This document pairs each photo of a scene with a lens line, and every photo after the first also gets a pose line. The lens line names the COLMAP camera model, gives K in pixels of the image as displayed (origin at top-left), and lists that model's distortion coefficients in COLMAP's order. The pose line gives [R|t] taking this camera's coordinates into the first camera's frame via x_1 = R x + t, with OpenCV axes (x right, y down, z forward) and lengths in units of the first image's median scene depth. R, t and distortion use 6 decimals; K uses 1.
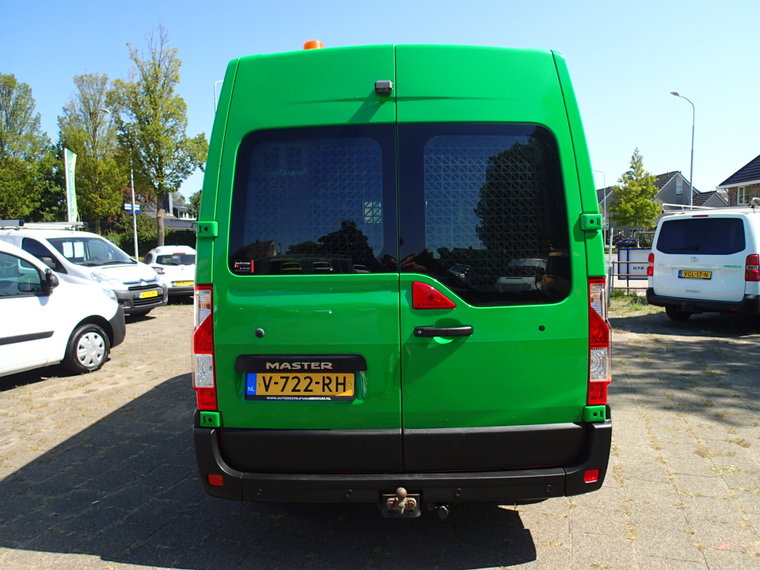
lens RADIAL K [[565.9, 0, 387.6], [0, 565.9, 283.8], [0, 0, 1]] dist [0.005095, -0.008316]
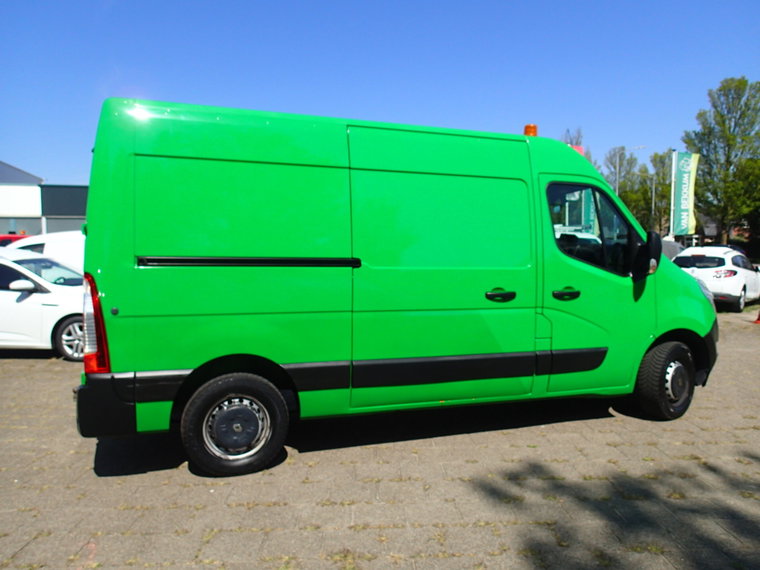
lens RADIAL K [[565.9, 0, 387.6], [0, 565.9, 283.8], [0, 0, 1]] dist [0.005095, -0.008316]
pose [[0.338277, 0.078718, -0.937748, 1.128680], [-0.076353, 0.995506, 0.056023, -0.069403], [0.937944, 0.052648, 0.342767, 0.750344]]
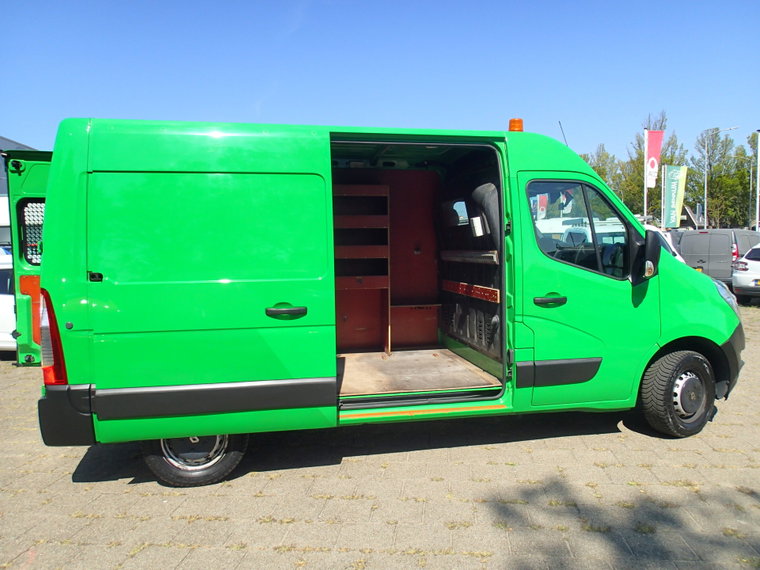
lens RADIAL K [[565.9, 0, 387.6], [0, 565.9, 283.8], [0, 0, 1]] dist [0.005095, -0.008316]
pose [[0.201623, 0.082415, -0.975990, 1.147854], [-0.052919, 0.995915, 0.073166, -0.102105], [0.978033, 0.036896, 0.205161, 0.948018]]
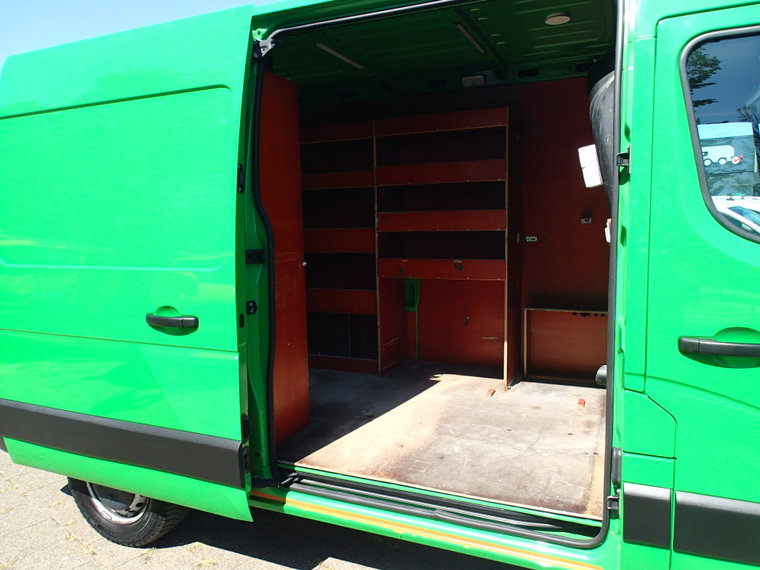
lens RADIAL K [[565.9, 0, 387.6], [0, 565.9, 283.8], [0, 0, 1]] dist [0.005095, -0.008316]
pose [[-0.386137, 0.133553, -0.912722, 0.680701], [-0.028954, 0.987221, 0.156703, -0.111063], [0.921987, 0.086936, -0.377336, 1.350865]]
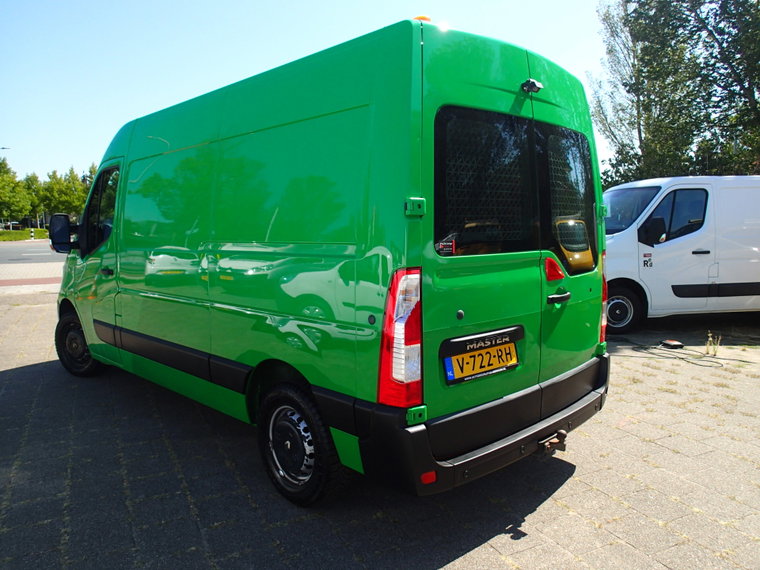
lens RADIAL K [[565.9, 0, 387.6], [0, 565.9, 283.8], [0, 0, 1]] dist [0.005095, -0.008316]
pose [[0.700647, -0.060147, 0.710968, -0.625614], [0.044150, 0.998186, 0.040937, -0.007575], [-0.712141, 0.002707, 0.702032, 0.248777]]
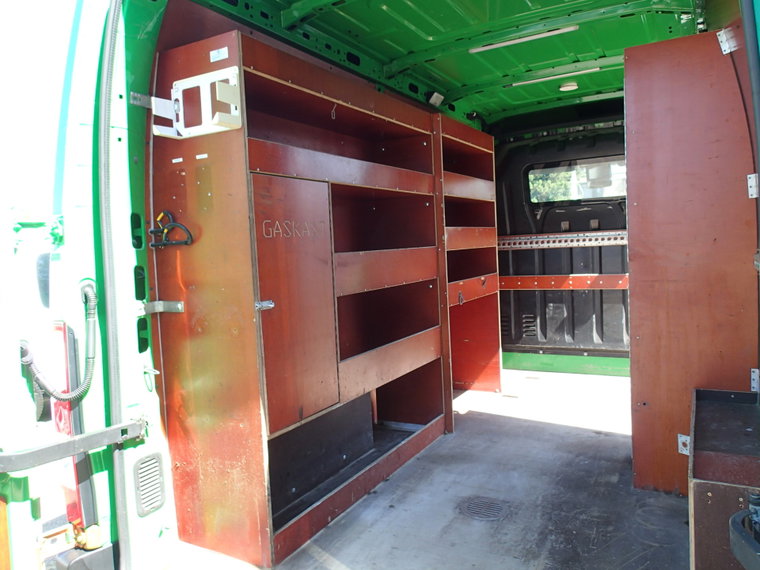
lens RADIAL K [[565.9, 0, 387.6], [0, 565.9, 283.8], [0, 0, 1]] dist [0.005095, -0.008316]
pose [[0.881130, 0.007079, -0.472822, 0.175716], [0.005158, 0.999685, 0.024579, -0.033698], [0.472847, -0.024096, 0.880815, 0.394141]]
